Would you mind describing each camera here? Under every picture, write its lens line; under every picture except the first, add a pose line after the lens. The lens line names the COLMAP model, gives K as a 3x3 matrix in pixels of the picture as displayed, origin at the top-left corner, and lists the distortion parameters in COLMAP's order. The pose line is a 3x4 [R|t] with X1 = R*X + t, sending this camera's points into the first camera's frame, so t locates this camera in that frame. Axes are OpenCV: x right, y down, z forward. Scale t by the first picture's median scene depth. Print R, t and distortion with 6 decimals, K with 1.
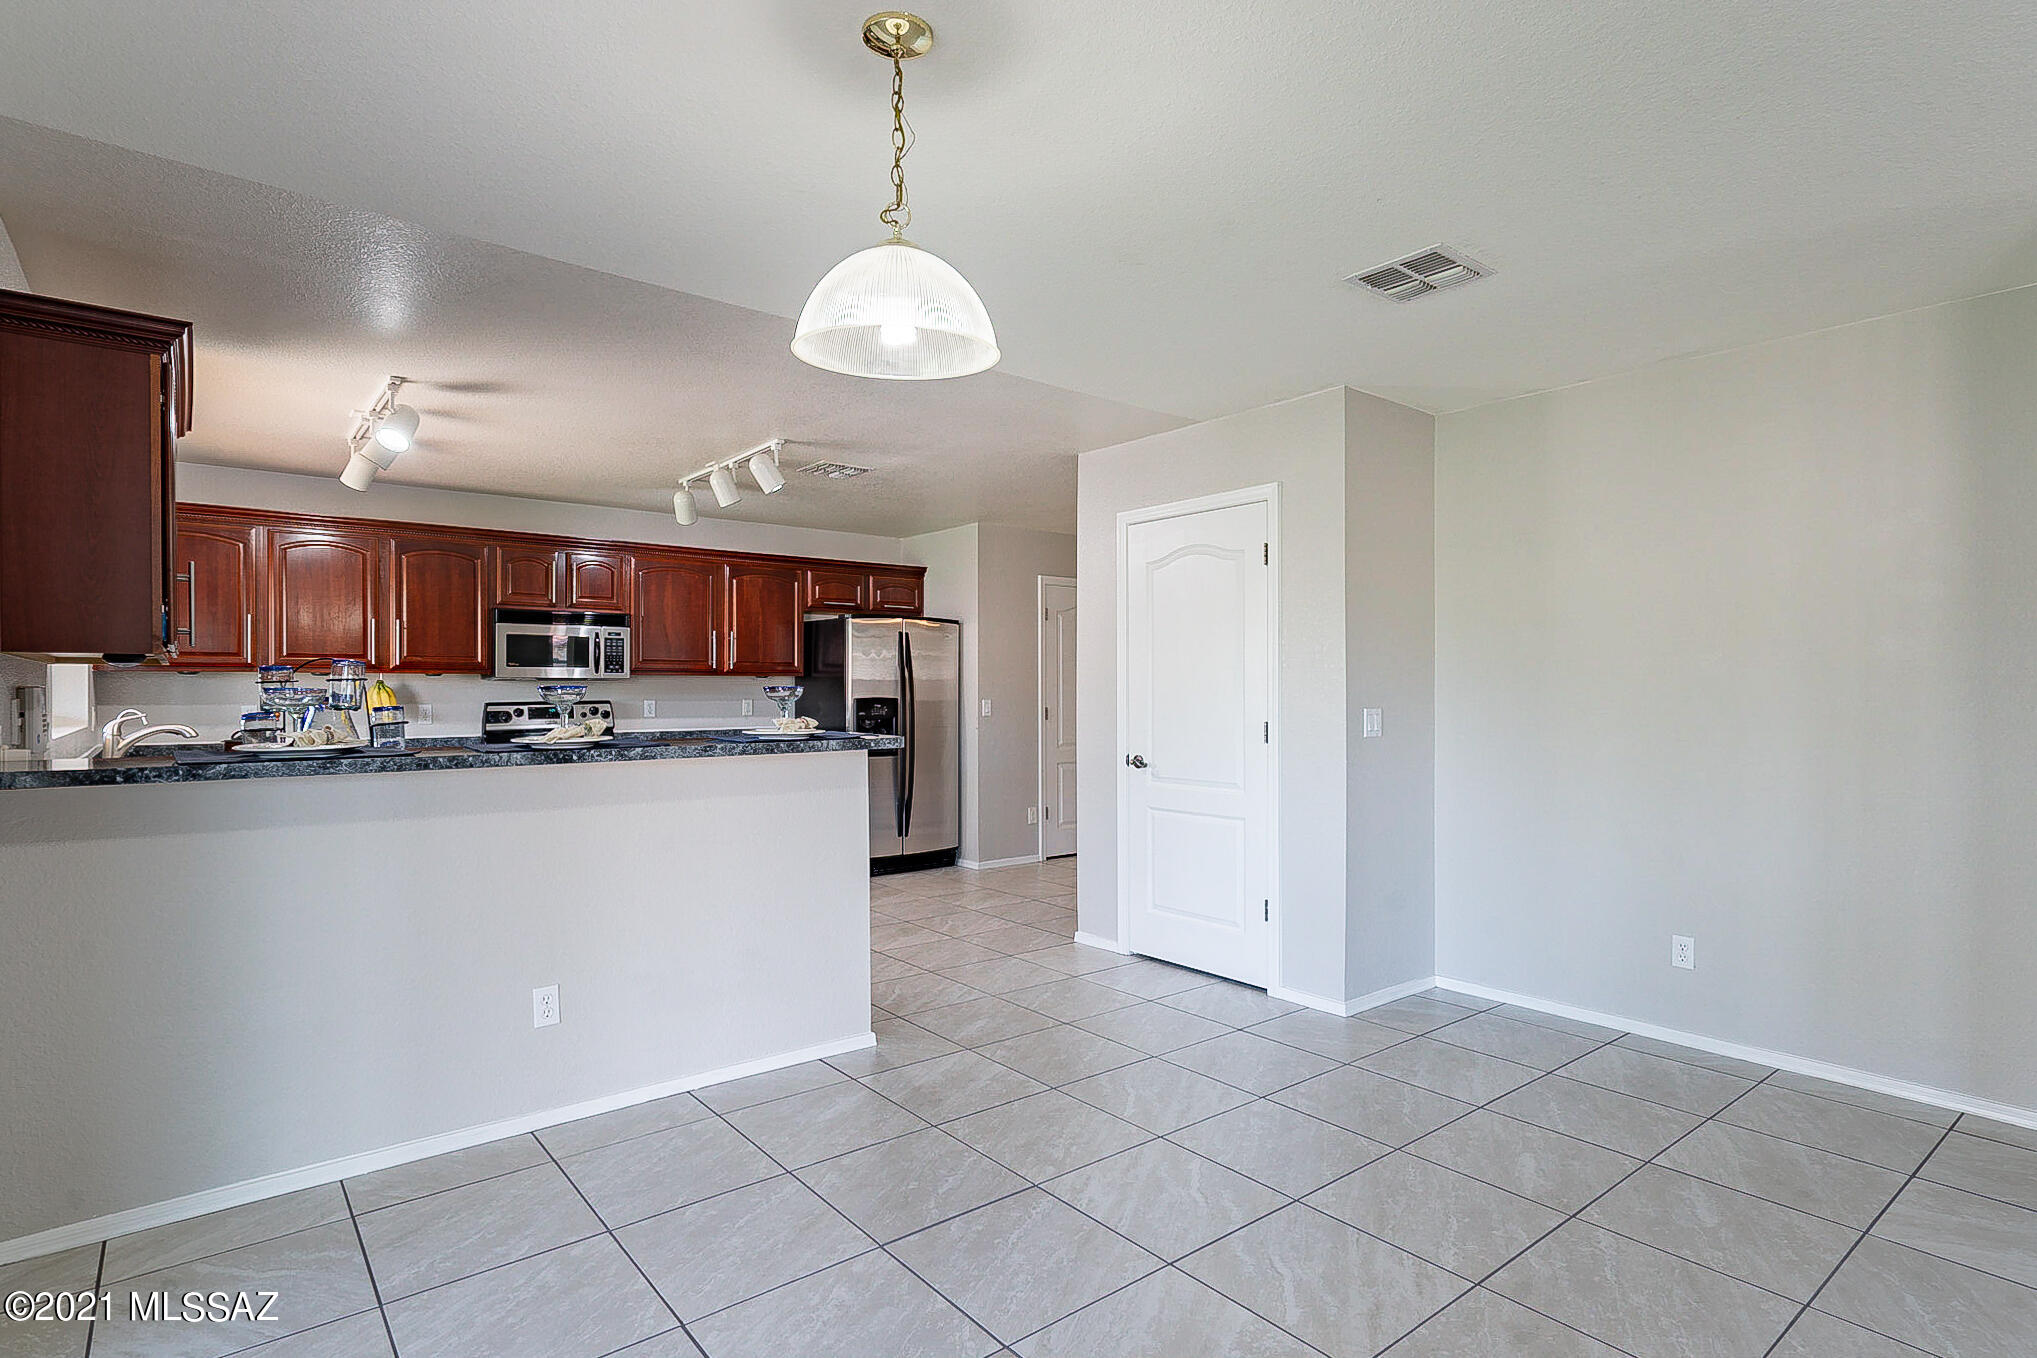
lens RADIAL K [[1028.1, 0, 997.8], [0, 1028.1, 683.5], [0, 0, 1]] dist [0.004072, 0.000637]
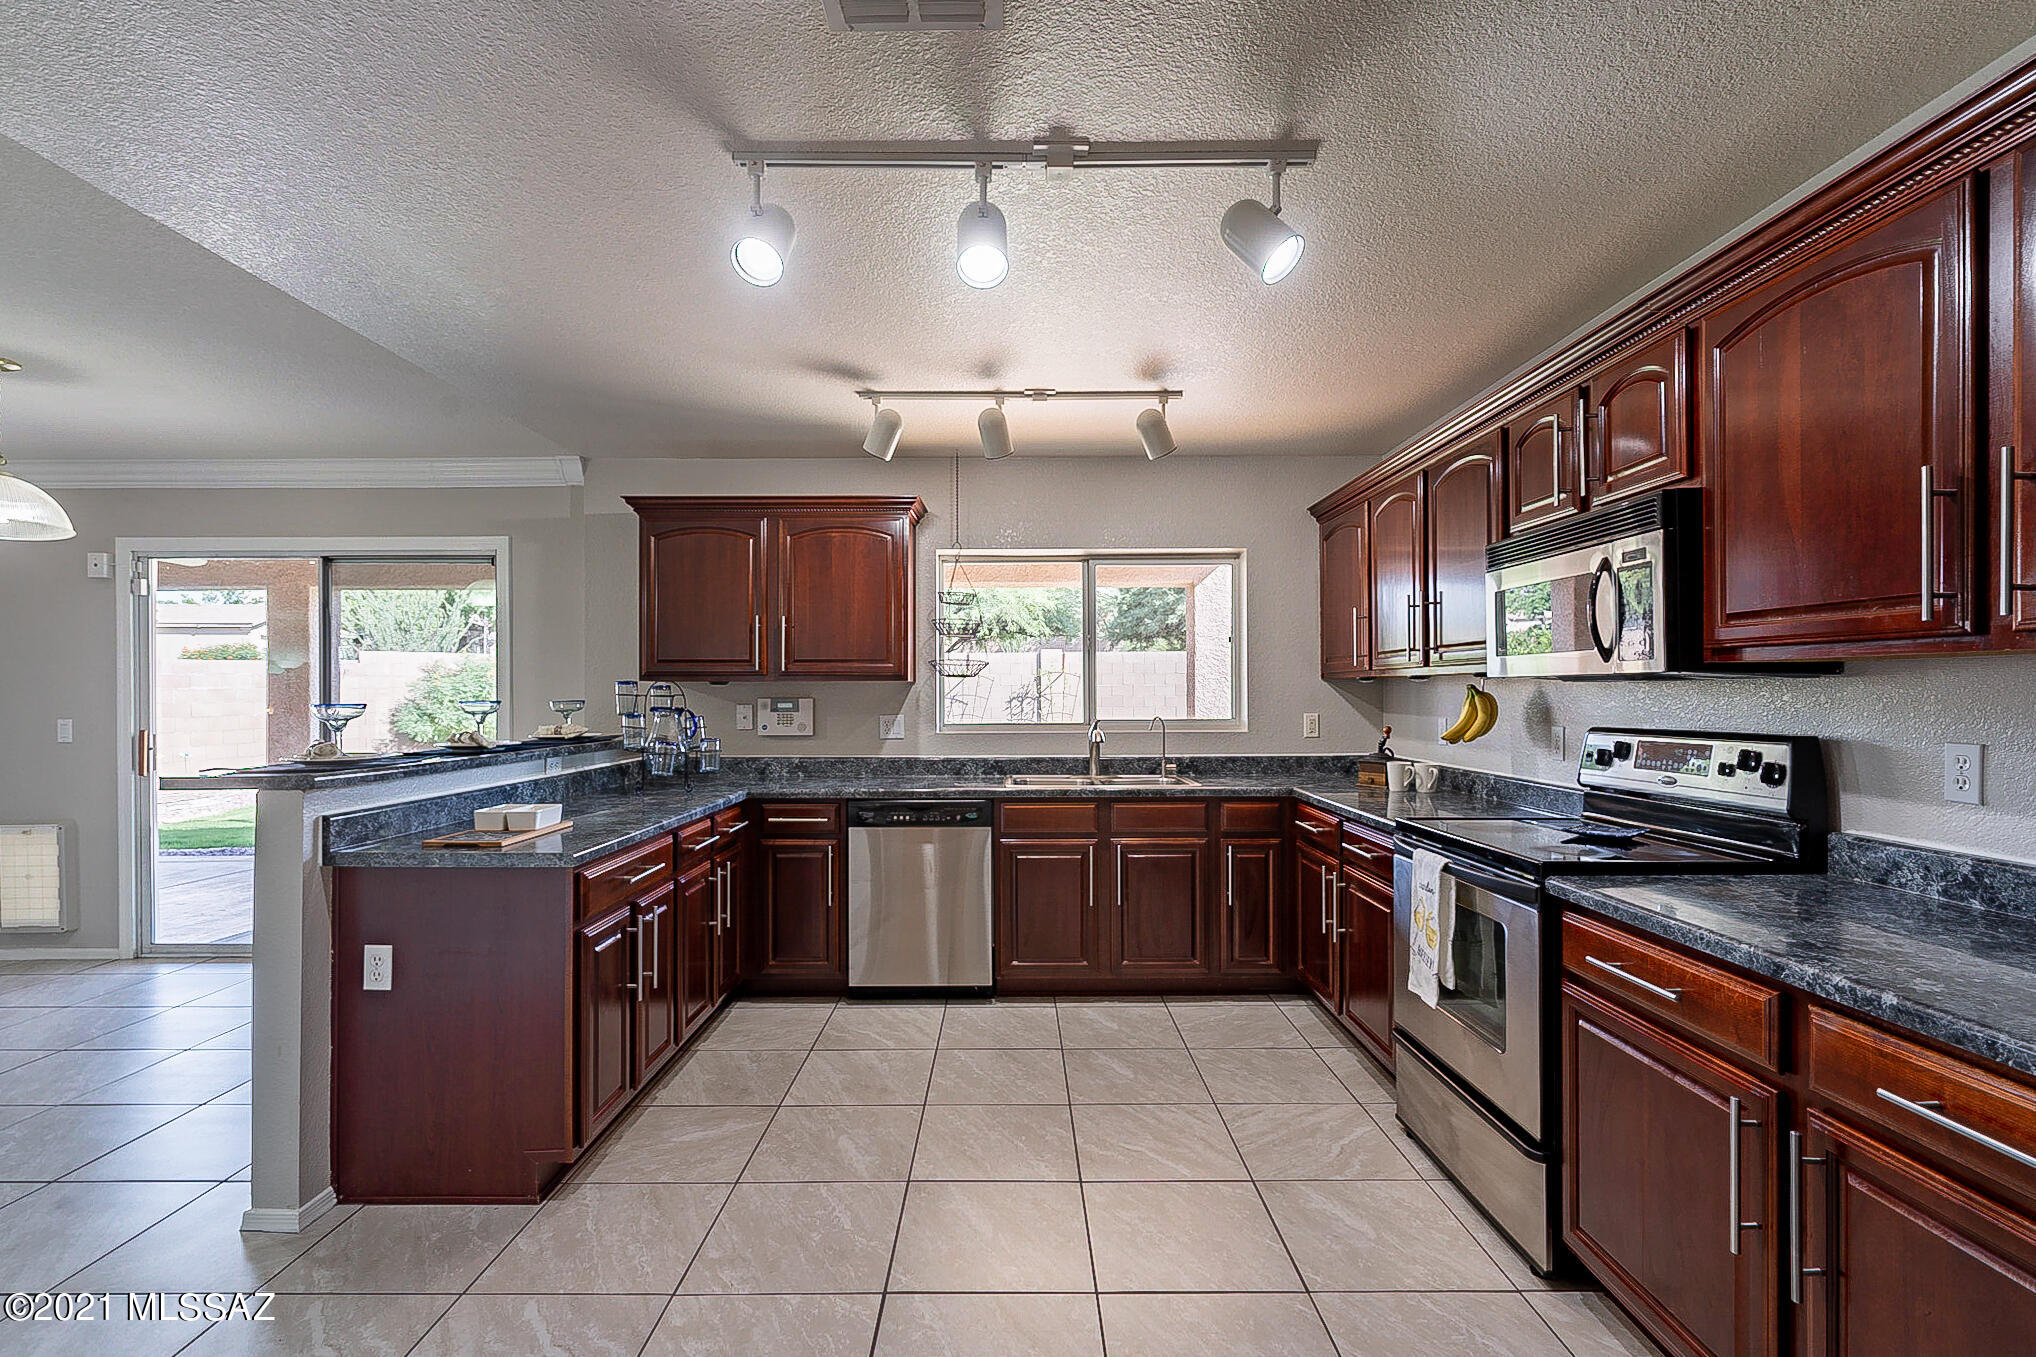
lens RADIAL K [[924.4, 0, 1016.5], [0, 924.4, 691.2], [0, 0, 1]] dist [-0.008655, 0.003981]
pose [[-0.614841, 0.006314, -0.788626, 0.028020], [0.011439, 0.999934, -0.000913, -0.000961], [0.788568, -0.009583, -0.614873, 1.043883]]
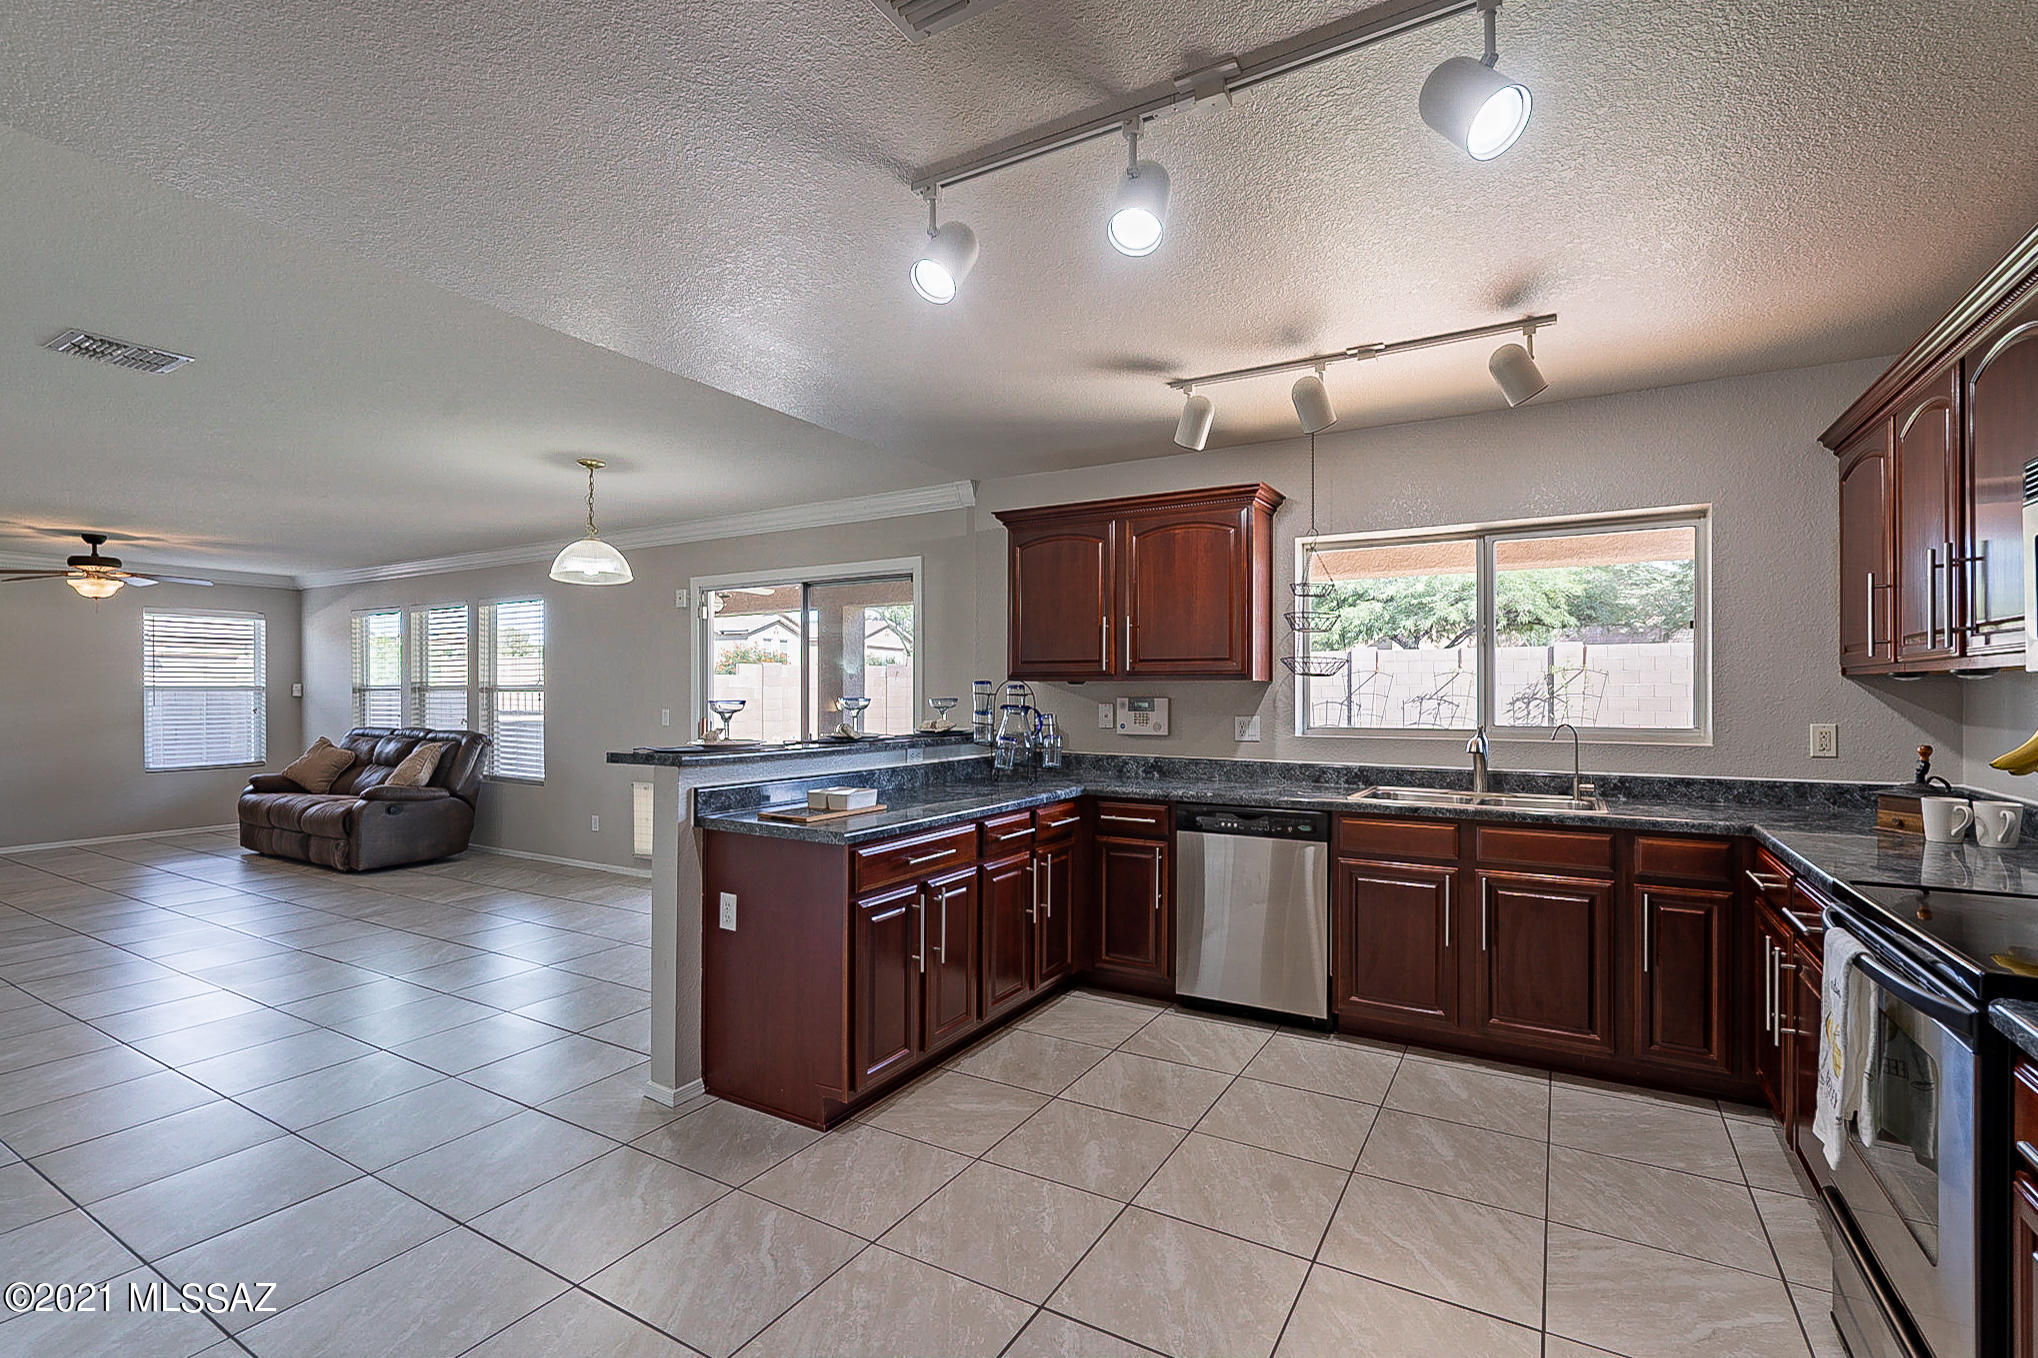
lens RADIAL K [[925.3, 0, 1018.8], [0, 925.3, 690.3], [0, 0, 1]] dist [-0.008655, 0.003981]
pose [[-0.931368, 0.004388, -0.364053, -0.074208], [0.006941, 0.999960, -0.005704, -0.000515], [0.364013, -0.007839, -0.931361, 1.099423]]
